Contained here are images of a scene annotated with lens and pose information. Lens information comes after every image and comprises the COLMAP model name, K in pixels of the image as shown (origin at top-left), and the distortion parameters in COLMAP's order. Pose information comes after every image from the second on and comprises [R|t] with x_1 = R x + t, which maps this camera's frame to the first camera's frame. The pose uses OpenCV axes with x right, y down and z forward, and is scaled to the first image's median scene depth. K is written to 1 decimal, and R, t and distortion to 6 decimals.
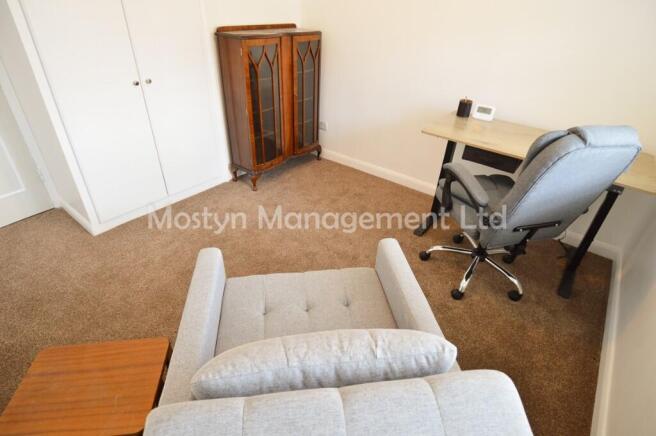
lens RADIAL K [[345.2, 0, 328.0], [0, 345.2, 218.0], [0, 0, 1]] dist [-0.000202, -0.000006]
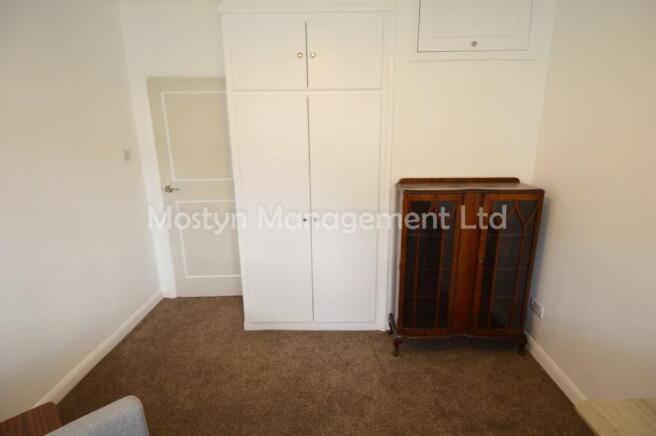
lens RADIAL K [[345.2, 0, 328.0], [0, 345.2, 218.0], [0, 0, 1]] dist [-0.000202, -0.000006]
pose [[0.601553, 0.156305, -0.783392, 0.280214], [-0.409844, 0.902154, -0.134711, -0.194316], [0.685684, 0.402104, 0.606754, 0.254013]]
